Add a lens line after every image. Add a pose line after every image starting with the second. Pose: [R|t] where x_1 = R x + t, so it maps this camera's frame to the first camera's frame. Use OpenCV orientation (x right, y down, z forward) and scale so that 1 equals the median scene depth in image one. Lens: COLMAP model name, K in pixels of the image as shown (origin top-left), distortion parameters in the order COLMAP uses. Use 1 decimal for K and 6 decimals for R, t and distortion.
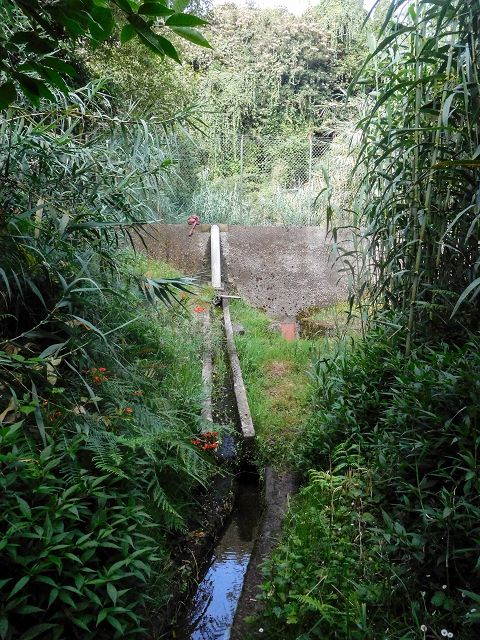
lens RADIAL K [[468.7, 0, 240.2], [0, 468.7, 319.0], [0, 0, 1]] dist [-0.008813, -0.002658]
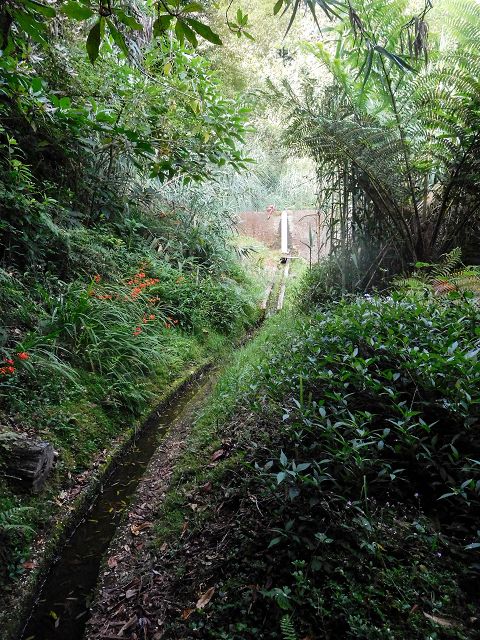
lens RADIAL K [[468.7, 0, 240.4], [0, 468.7, 320.4], [0, 0, 1]] dist [-0.008813, -0.002658]
pose [[0.978397, 0.000741, -0.206733, 0.142735], [0.013178, 0.997736, 0.065944, 0.061110], [0.206314, -0.067243, 0.976173, -0.636656]]
